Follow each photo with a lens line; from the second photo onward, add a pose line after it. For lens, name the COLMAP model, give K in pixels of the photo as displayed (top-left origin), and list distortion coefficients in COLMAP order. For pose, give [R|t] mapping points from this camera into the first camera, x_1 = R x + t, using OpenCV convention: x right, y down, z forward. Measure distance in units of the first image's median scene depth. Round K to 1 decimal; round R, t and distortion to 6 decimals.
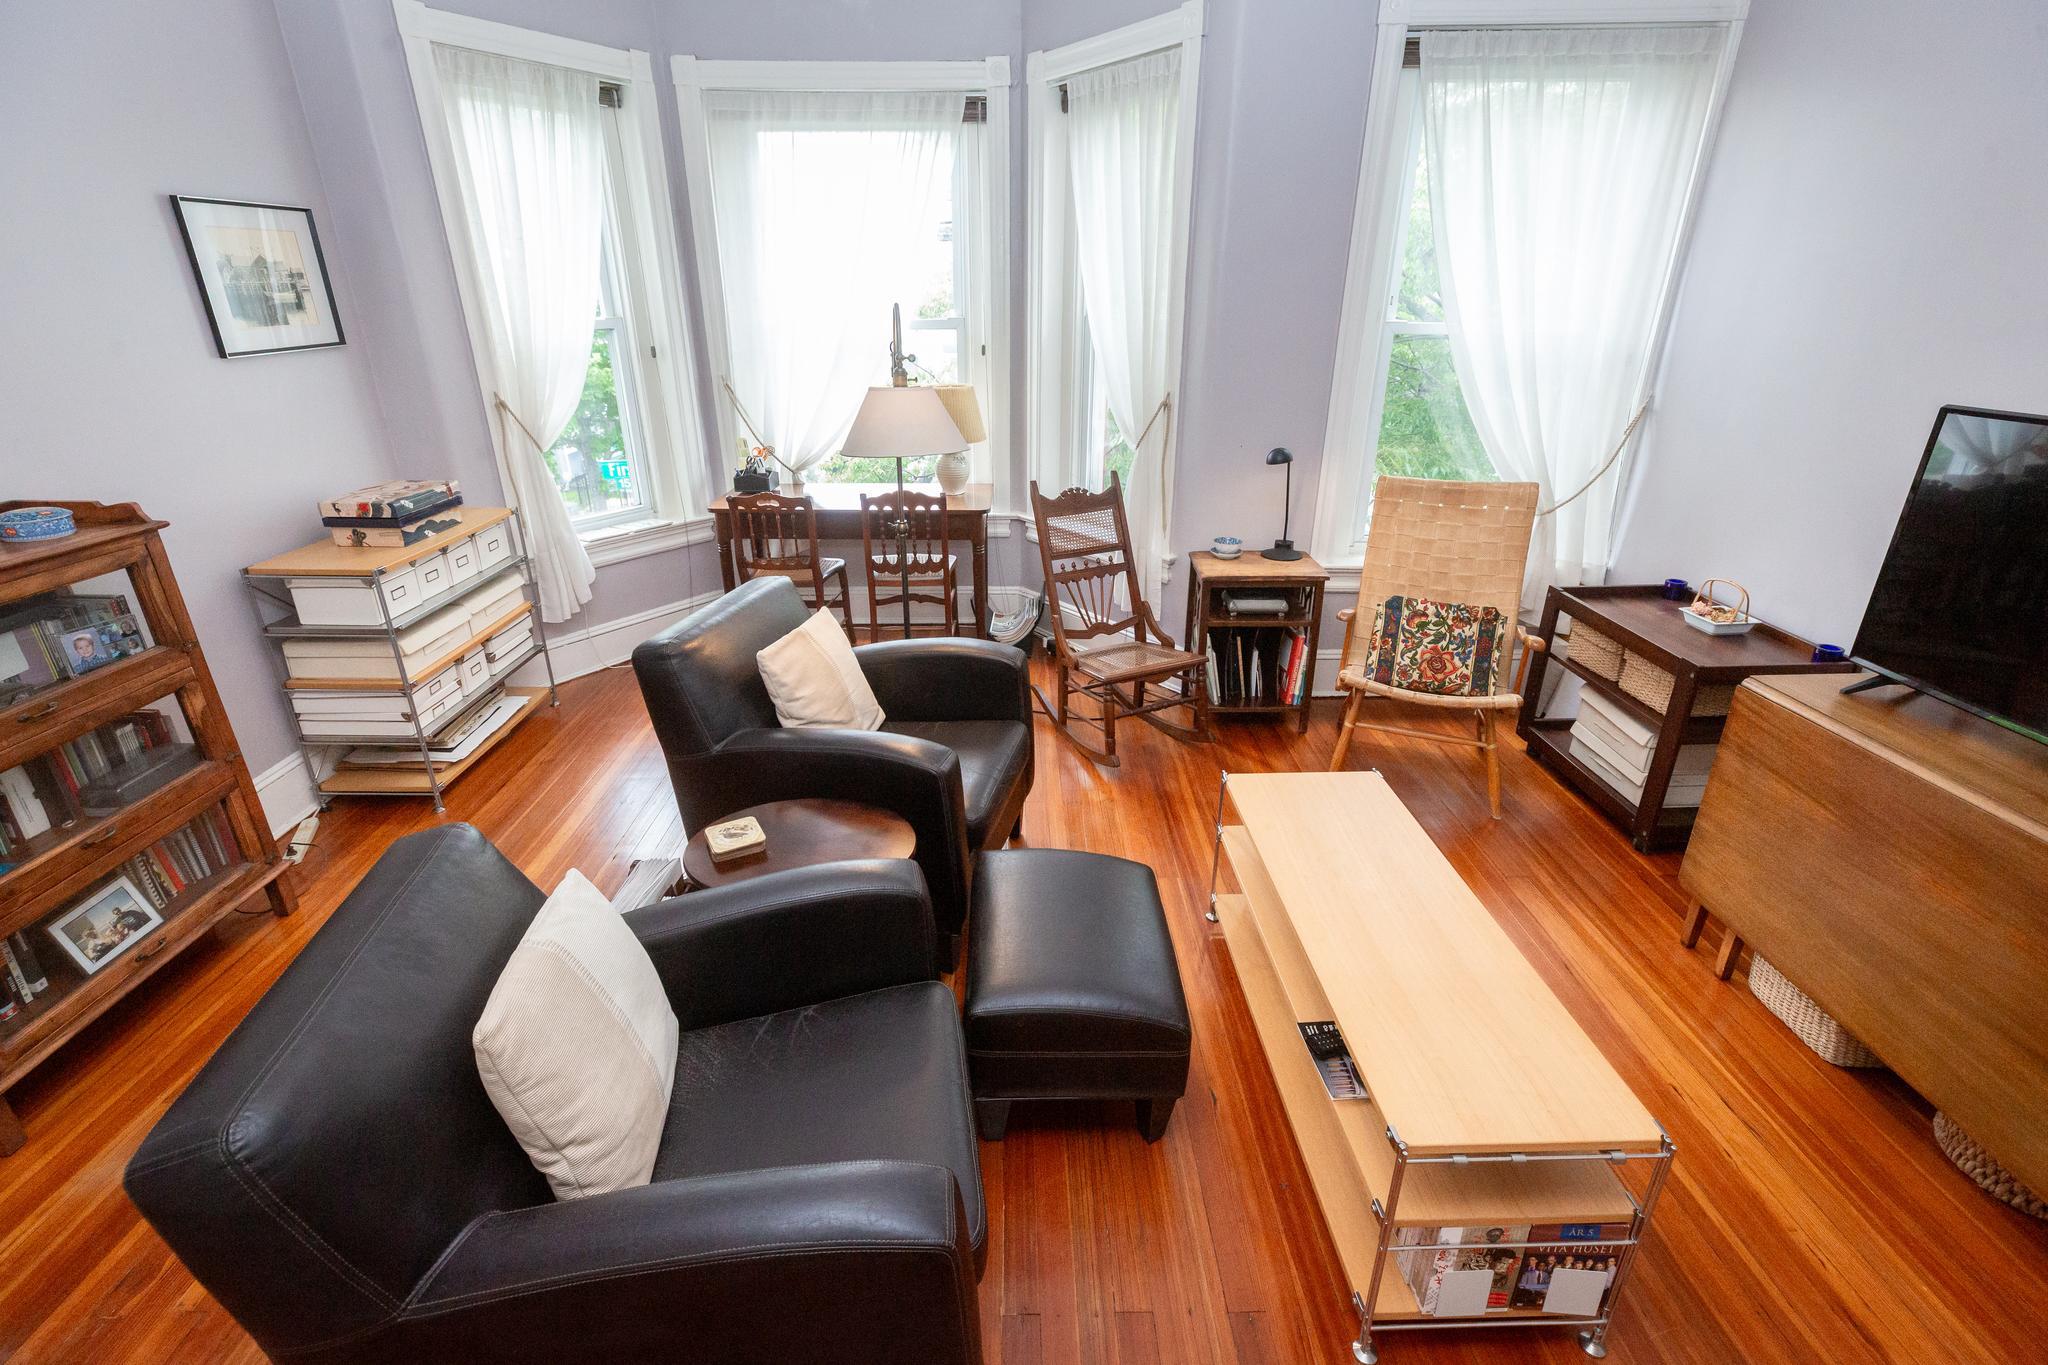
lens RADIAL K [[918.3, 0, 1028.3], [0, 918.3, 678.9], [0, 0, 1]] dist [0.004124, -0.000643]
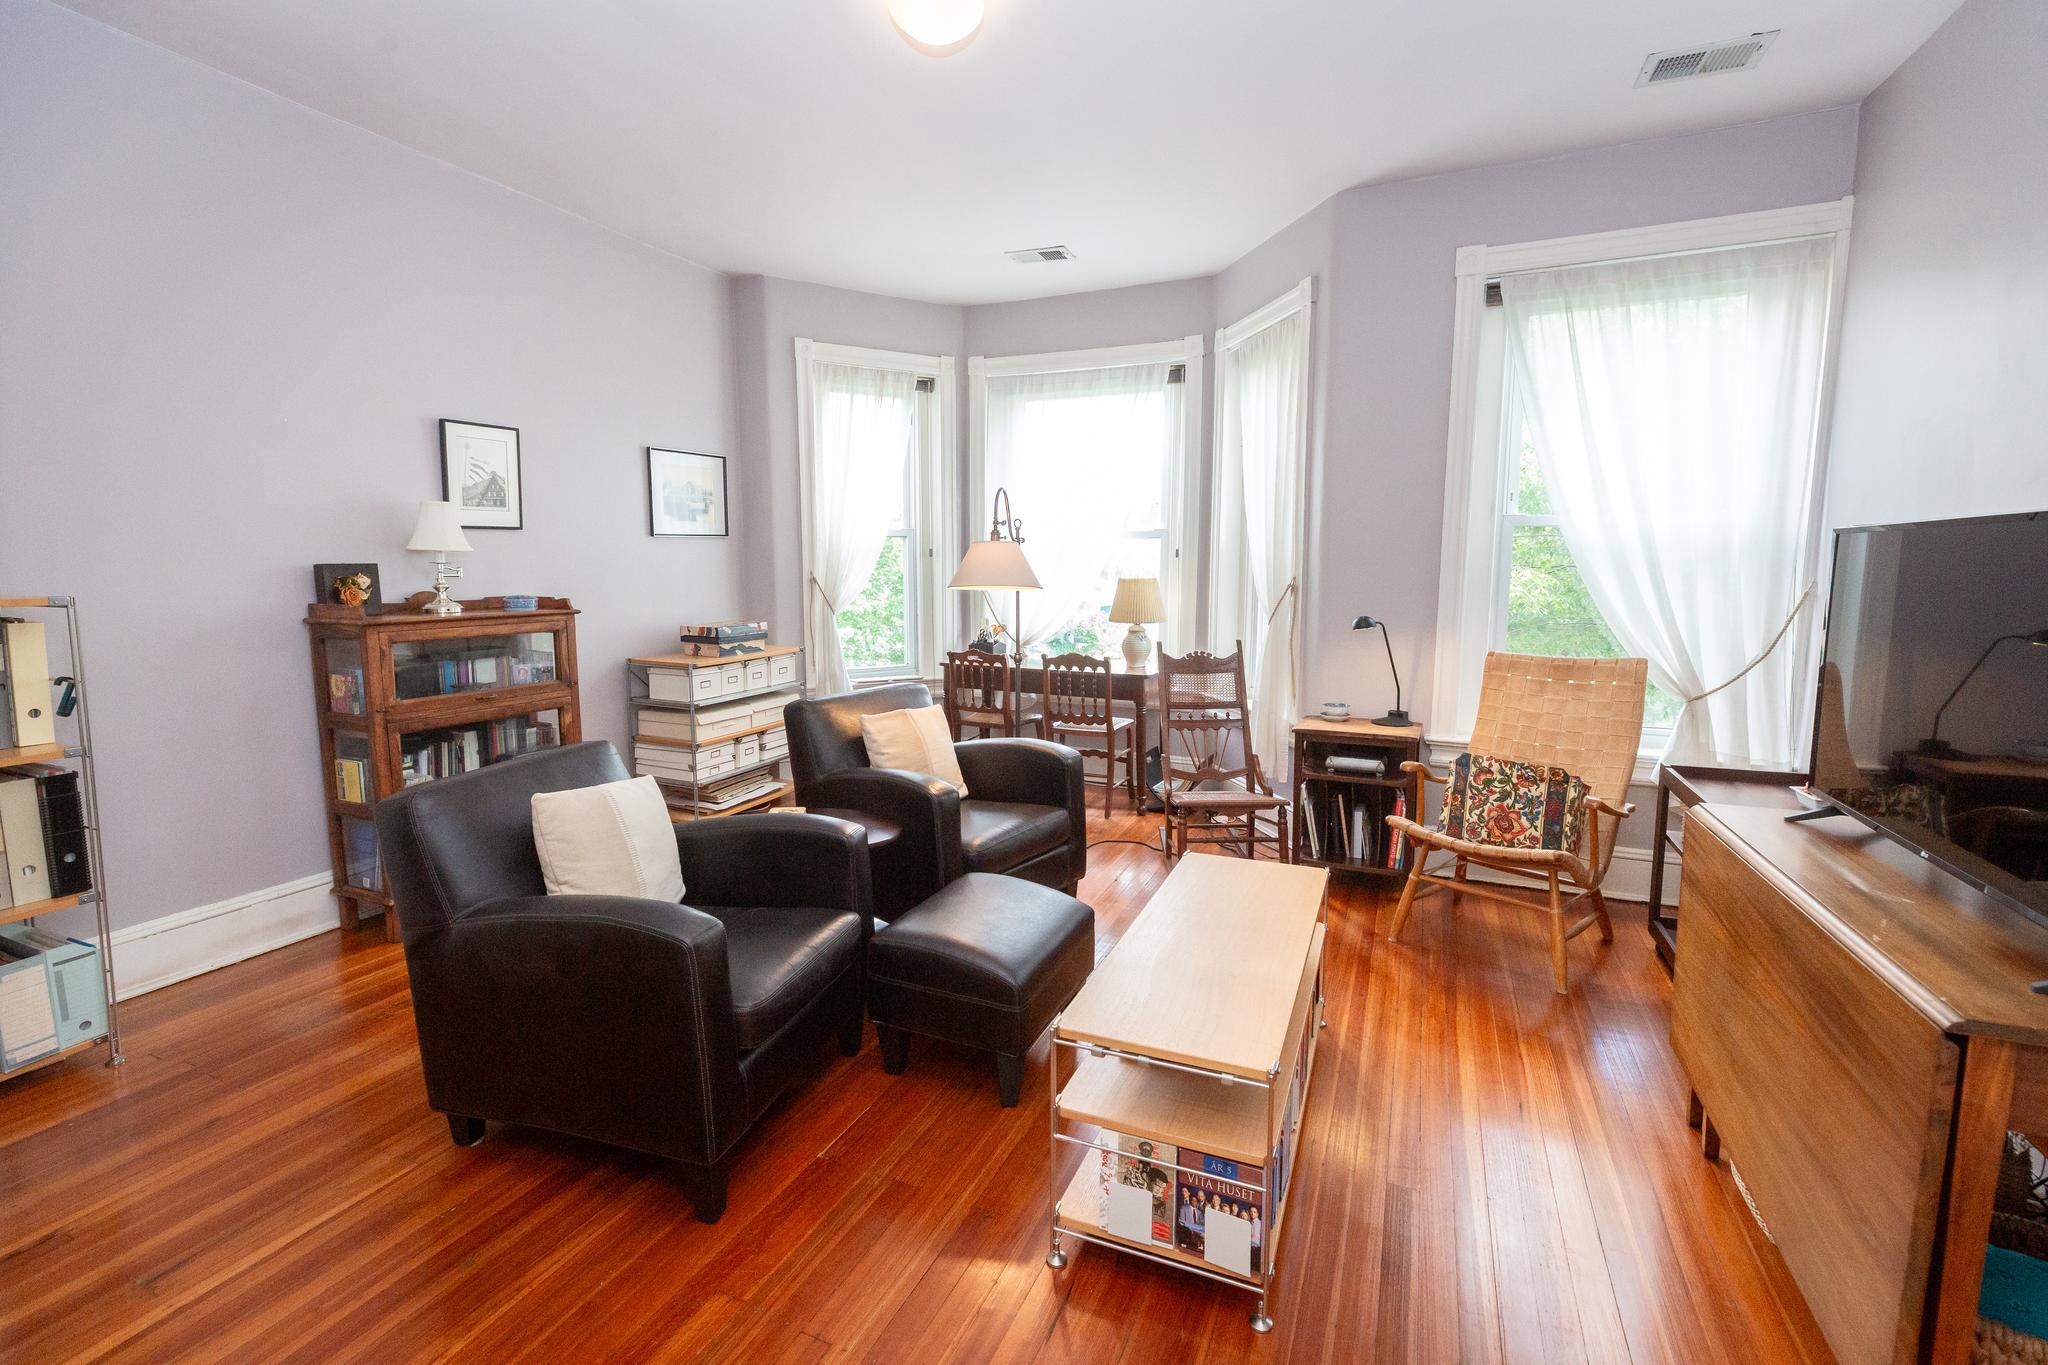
lens RADIAL K [[918.3, 0, 1014.7], [0, 918.3, 673.7], [0, 0, 1]] dist [0.004124, -0.000643]
pose [[0.908288, 0.054224, -0.414816, 0.359468], [-0.164909, 0.957682, -0.235902, 0.146883], [0.384471, 0.282674, 0.878793, -0.114919]]
